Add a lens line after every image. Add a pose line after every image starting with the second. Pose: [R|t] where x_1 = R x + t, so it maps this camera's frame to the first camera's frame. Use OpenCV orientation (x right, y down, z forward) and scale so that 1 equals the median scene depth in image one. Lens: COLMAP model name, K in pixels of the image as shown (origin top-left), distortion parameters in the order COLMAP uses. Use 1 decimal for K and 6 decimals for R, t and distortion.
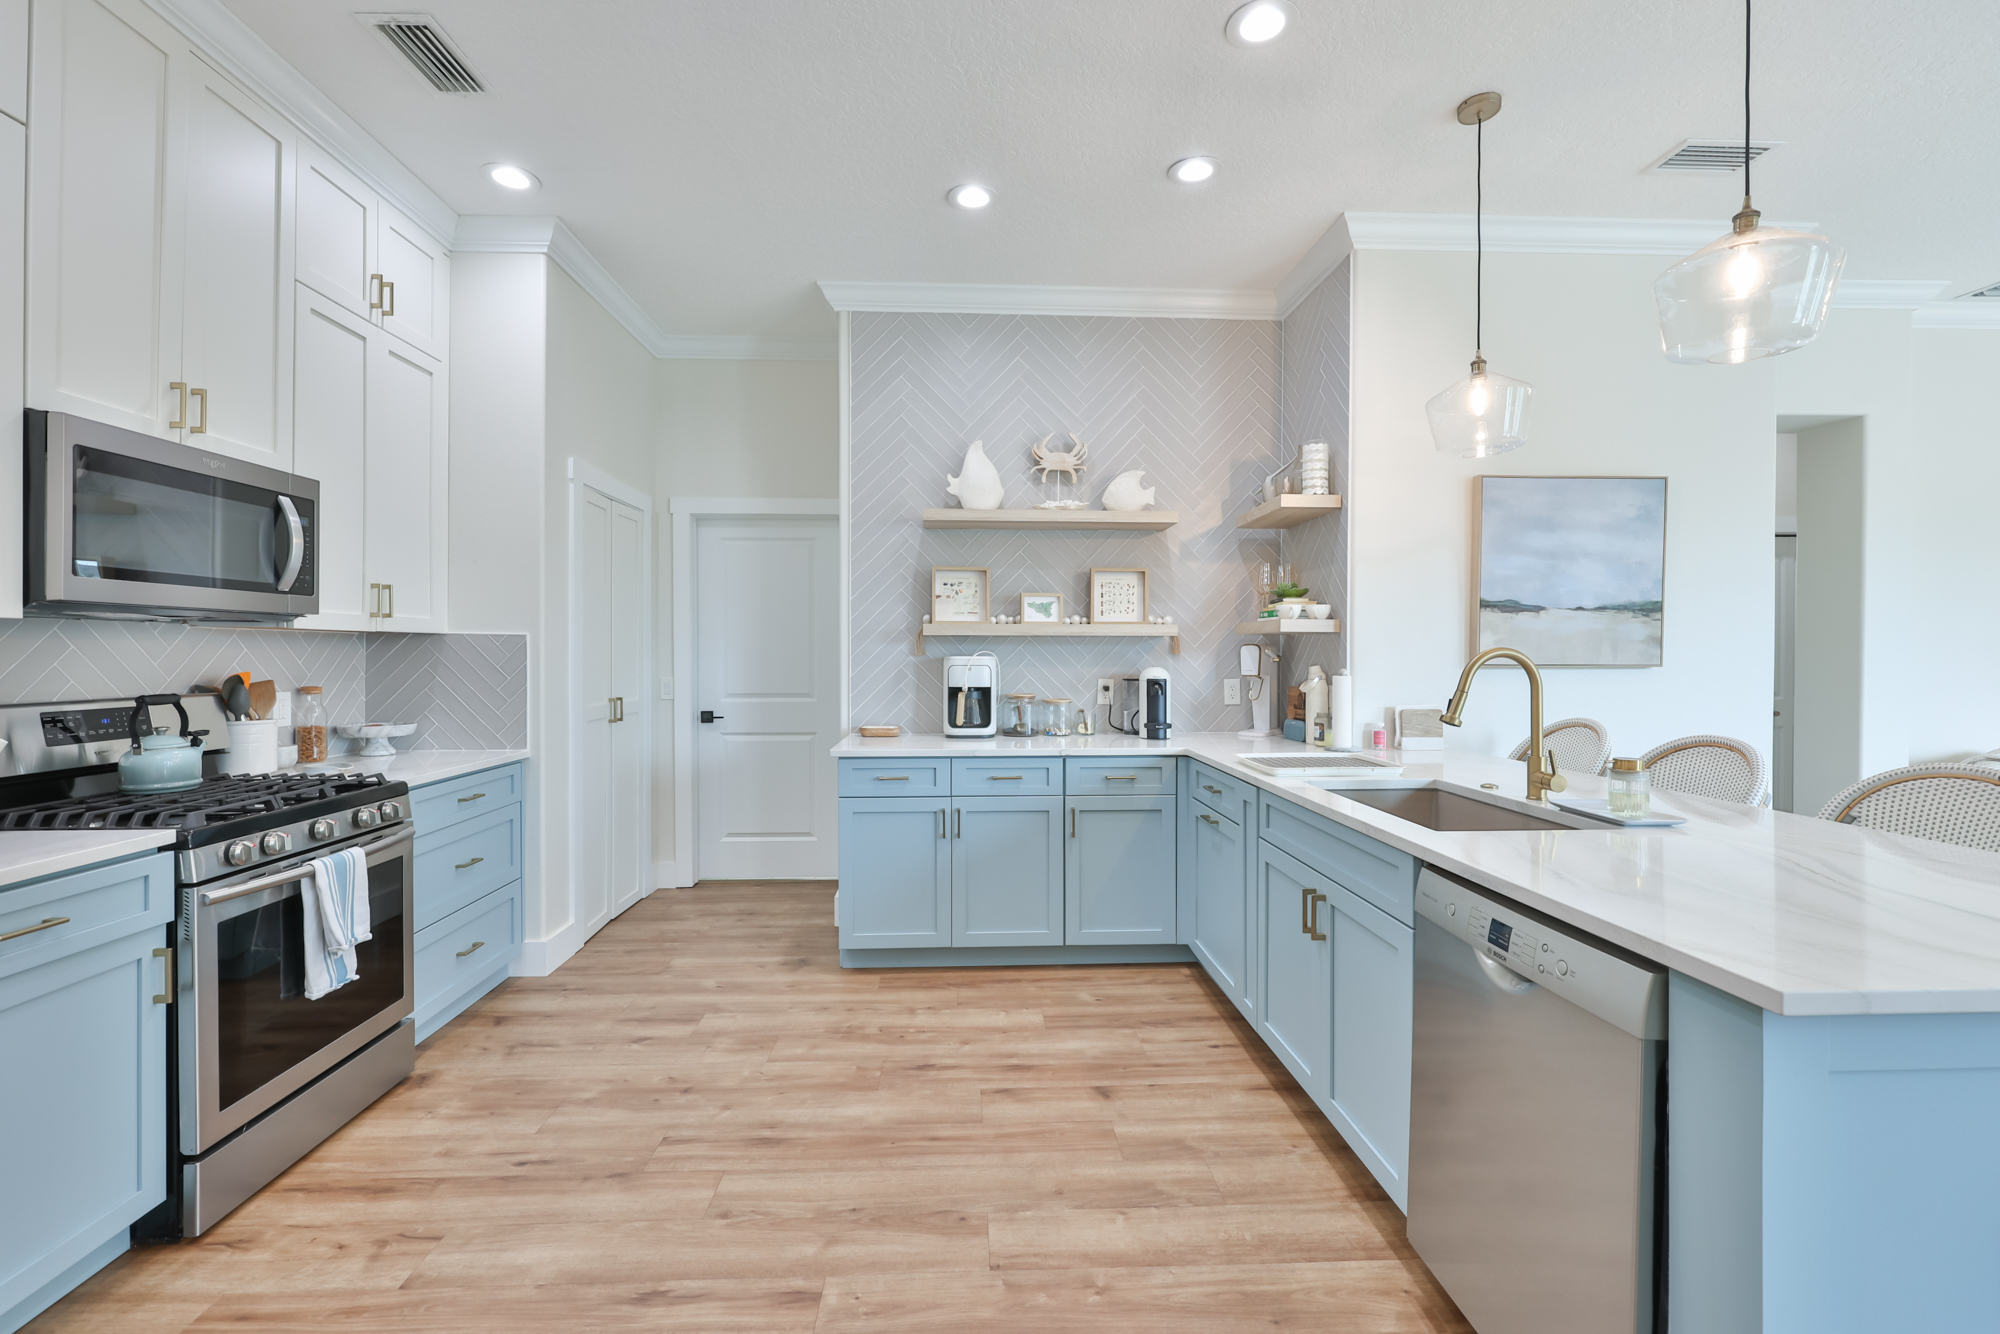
lens RADIAL K [[855.8, 0, 999.9], [0, 855.8, 657.8], [0, 0, 1]] dist [-0.002730, 0.000463]
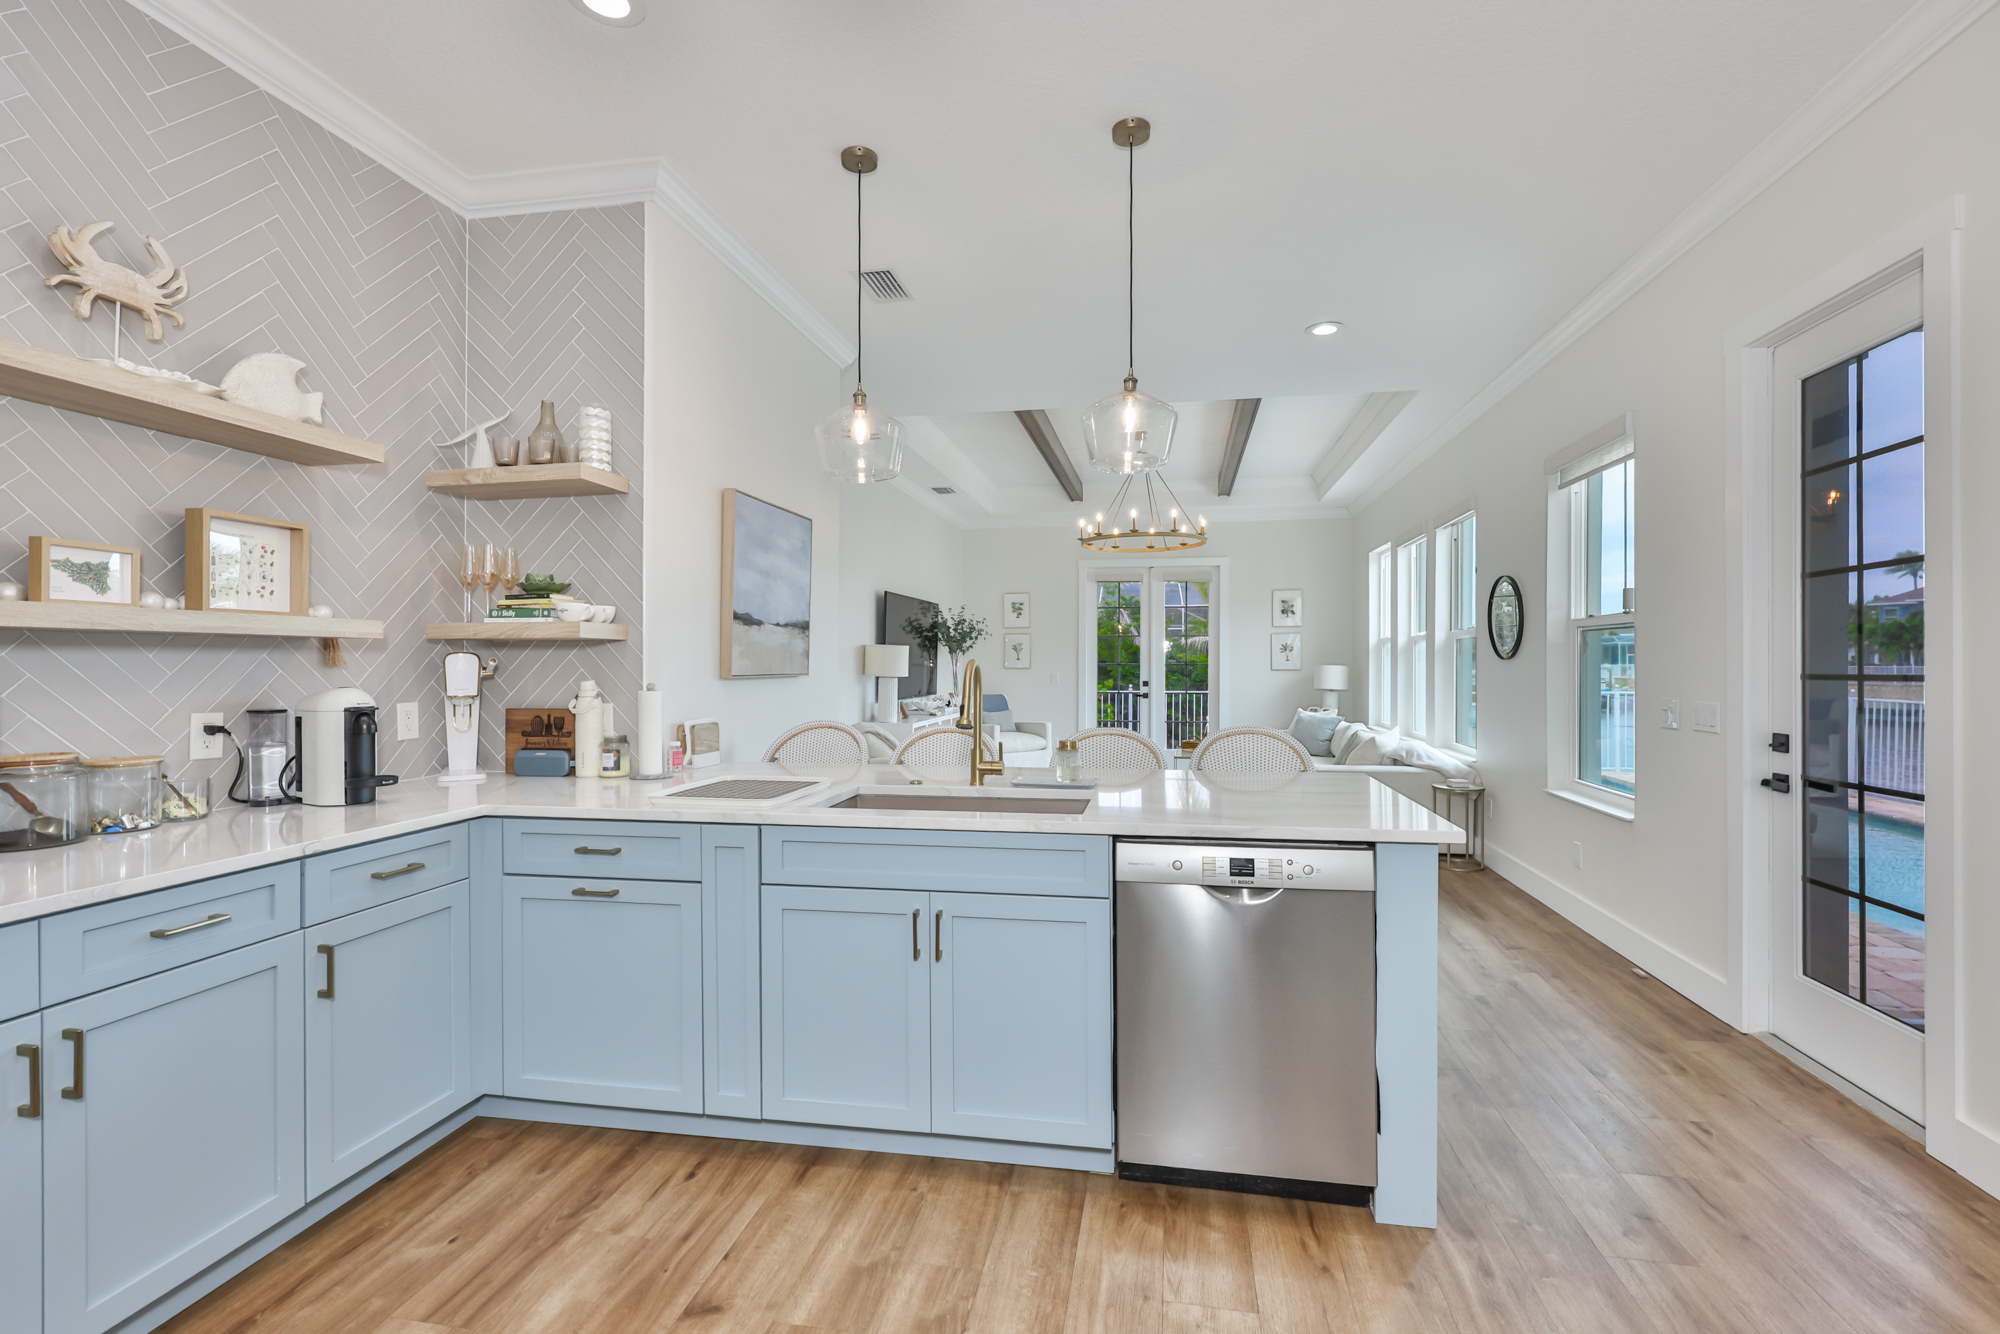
lens RADIAL K [[855.8, 0, 1013.2], [0, 855.8, 668.6], [0, 0, 1]] dist [-0.002730, 0.000463]
pose [[0.221910, -0.006795, 0.975043, -0.364969], [0.008177, 0.999954, 0.005107, -0.002840], [-0.975033, 0.006839, 0.221955, 0.456842]]
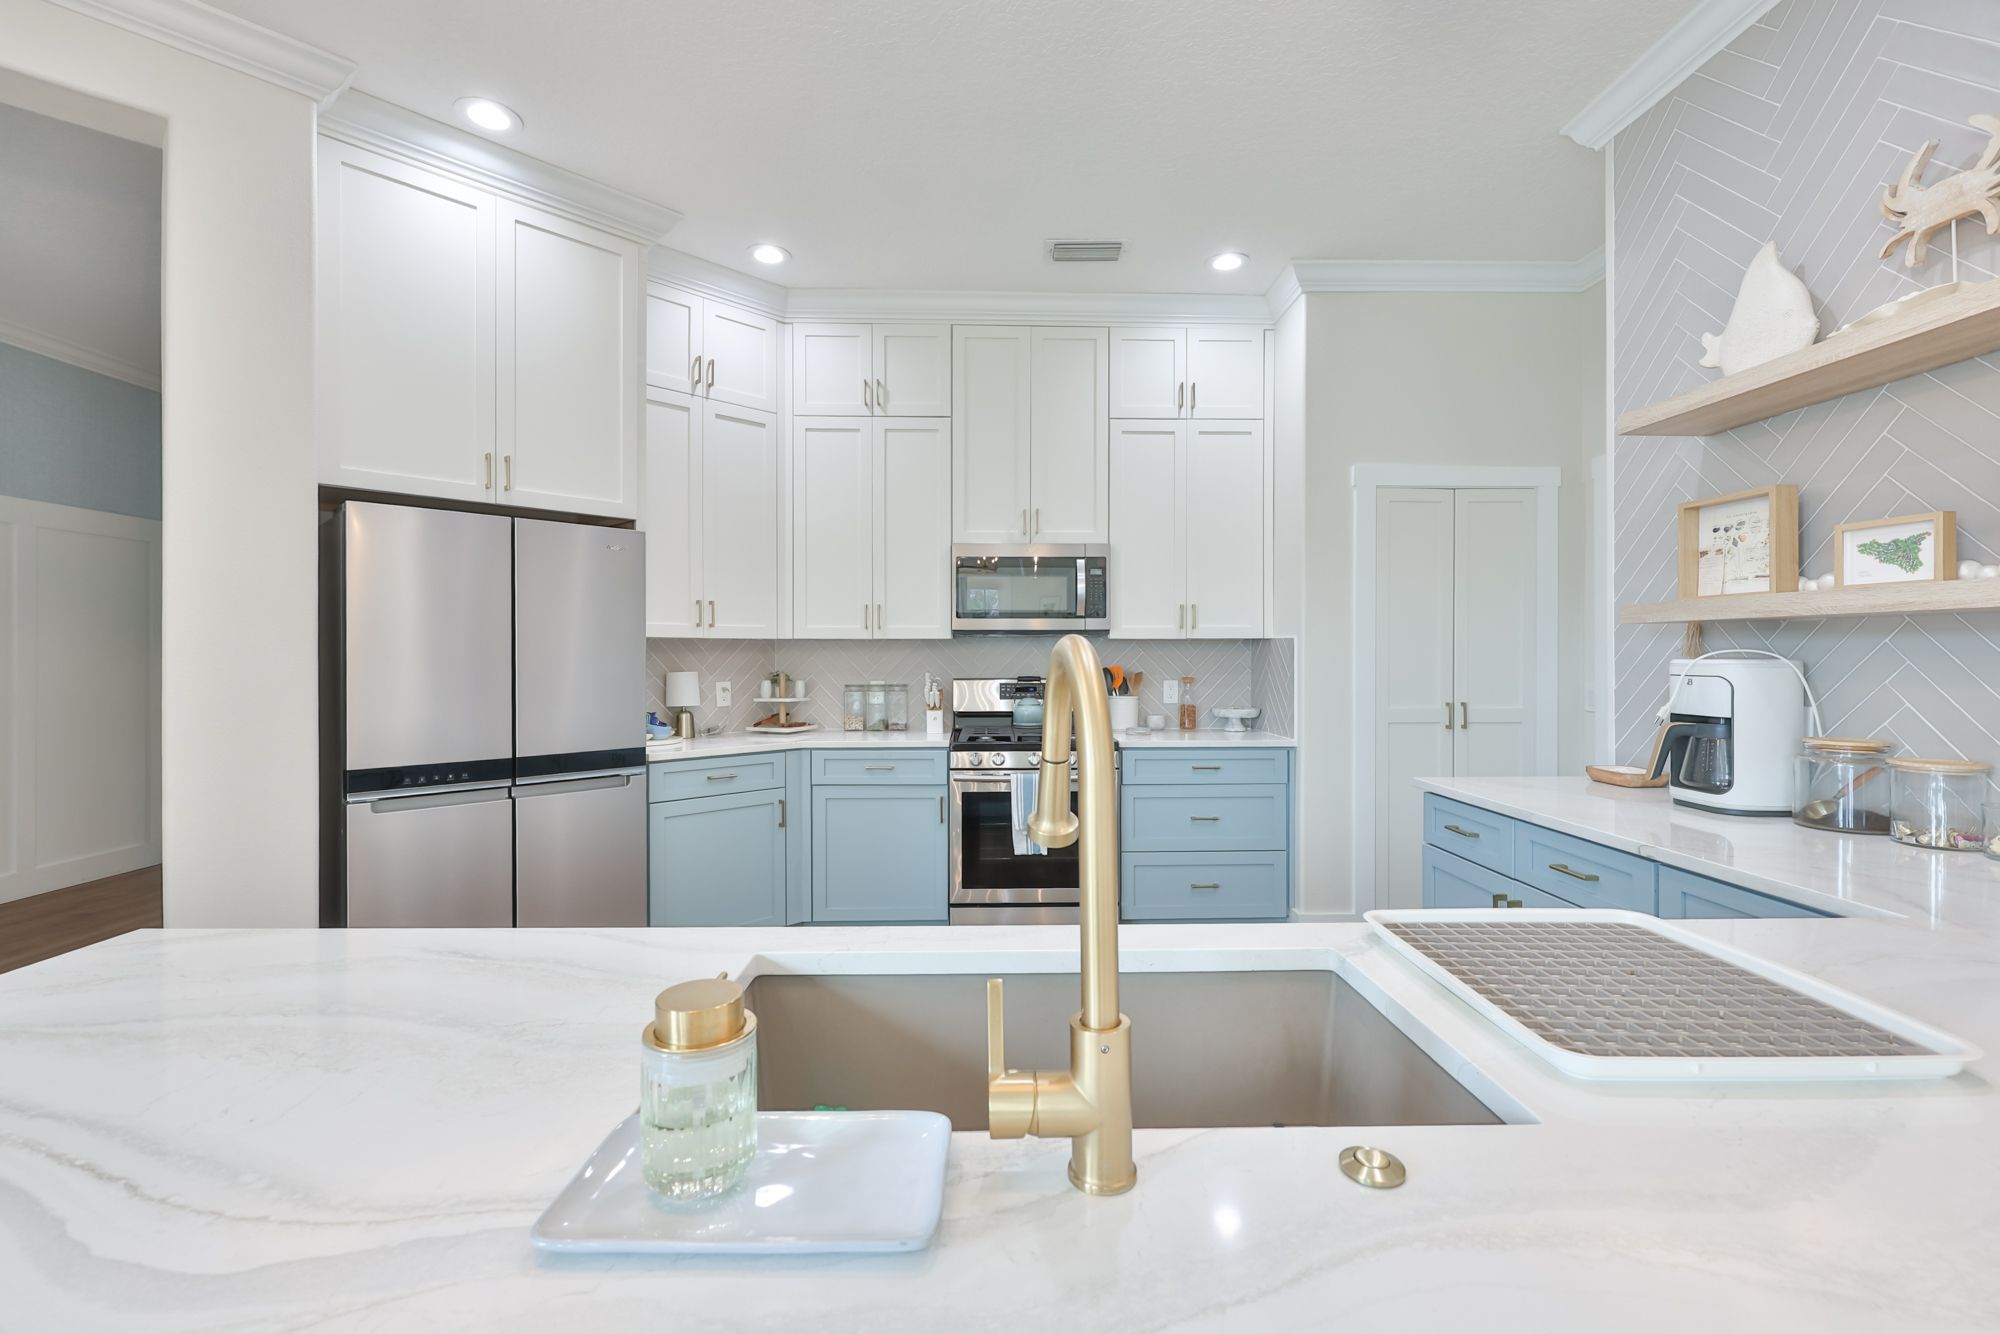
lens RADIAL K [[855.8, 0, 996.1], [0, 855.8, 663.6], [0, 0, 1]] dist [-0.002730, 0.000463]
pose [[-0.023628, 0.010200, -0.999669, 0.604929], [-0.004384, 0.999937, 0.010307, -0.002743], [0.999711, 0.004626, -0.023582, 0.647799]]
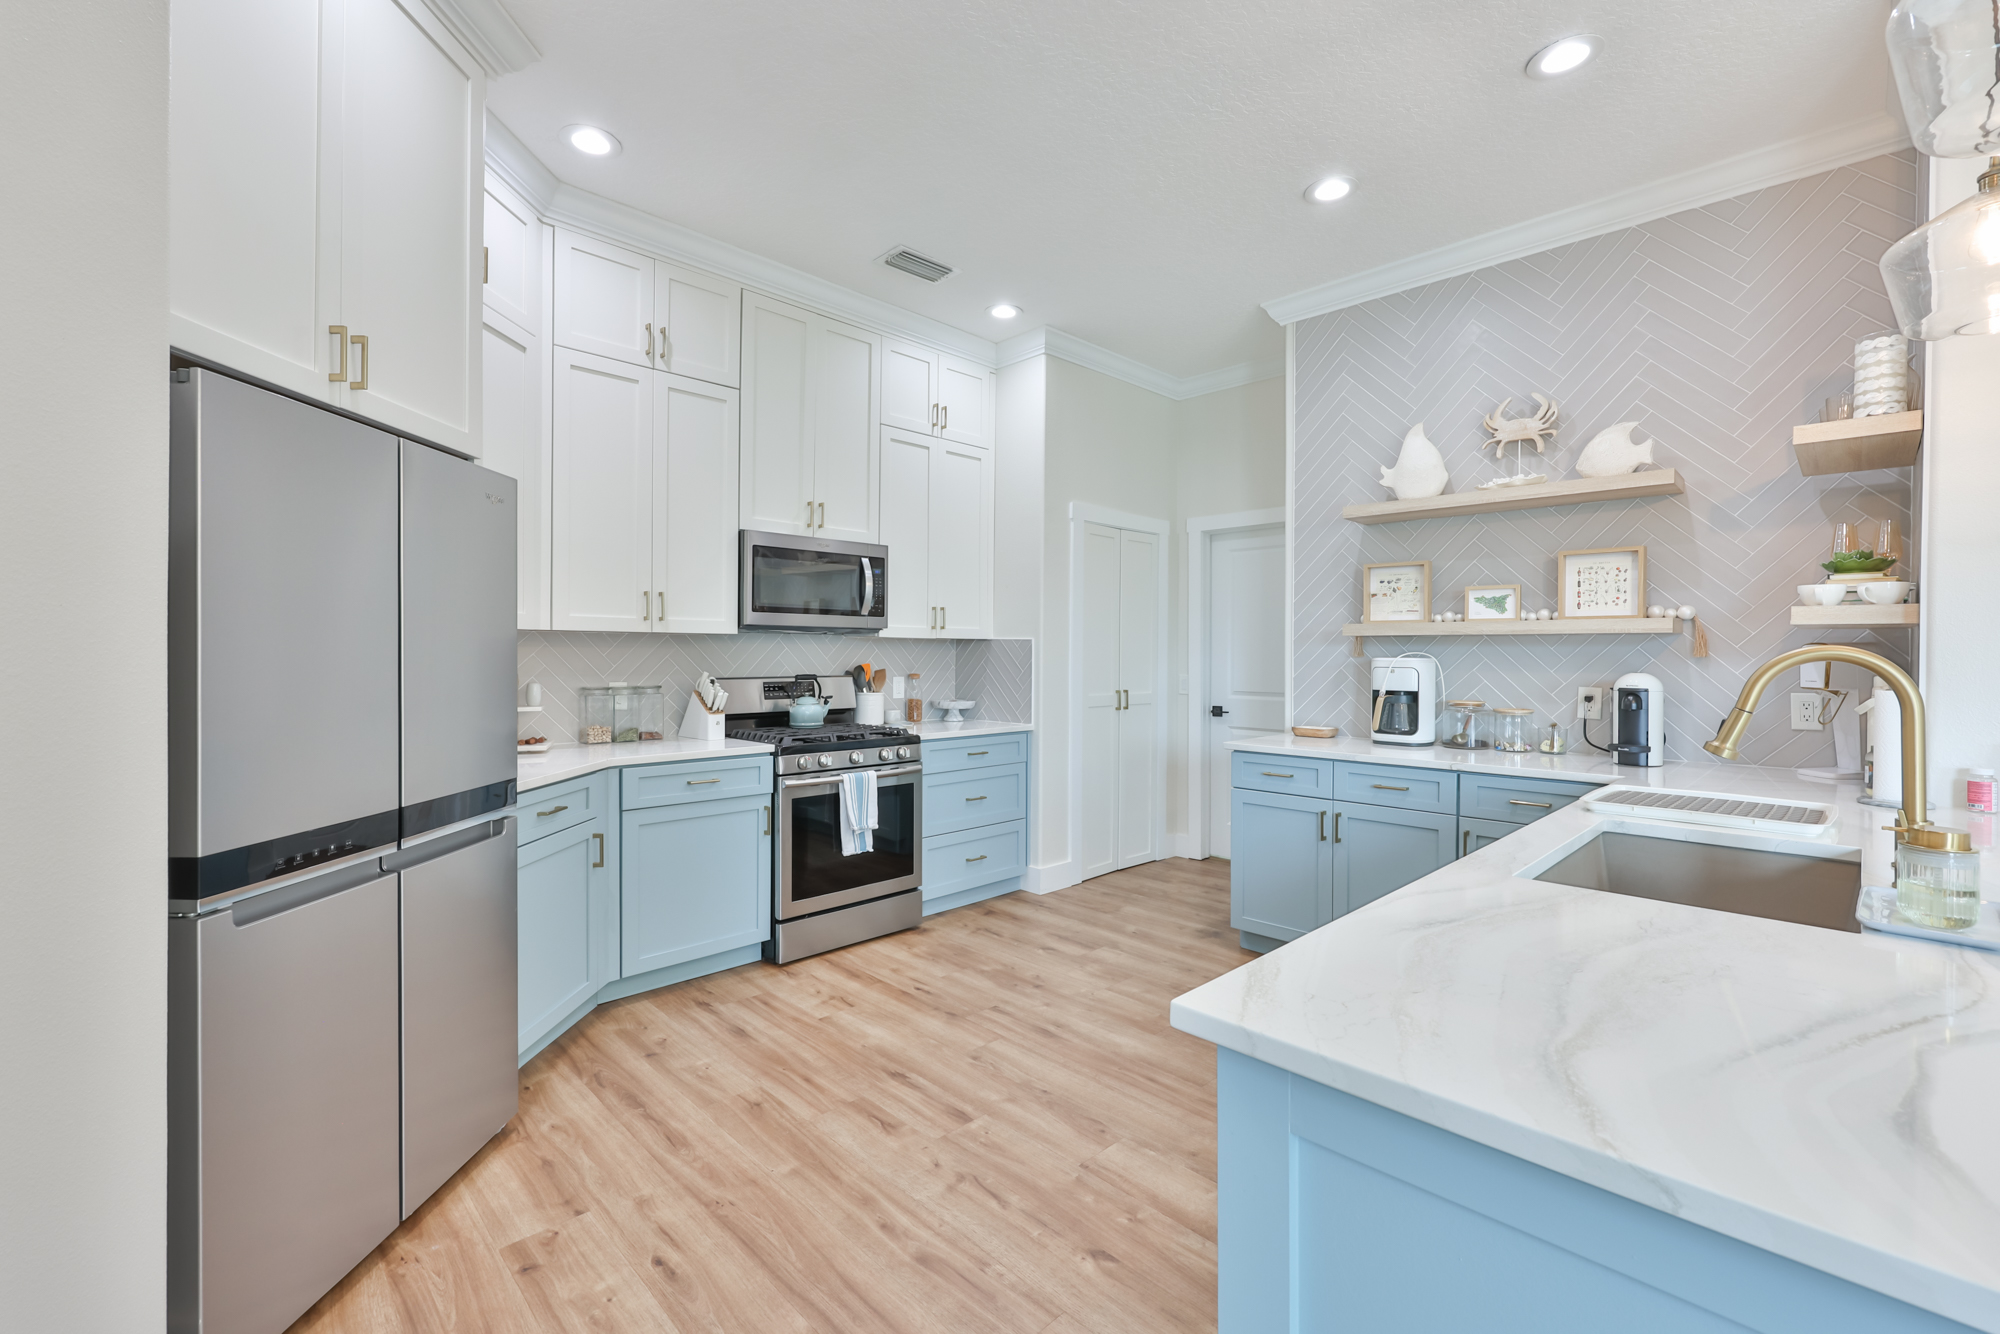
lens RADIAL K [[855.8, 0, 997.8], [0, 855.8, 661.0], [0, 0, 1]] dist [-0.002730, 0.000463]
pose [[0.666634, 0.009787, -0.745321, 0.430401], [-0.009014, 0.999947, 0.005067, 0.000976], [0.745331, 0.003340, 0.666686, 0.059525]]
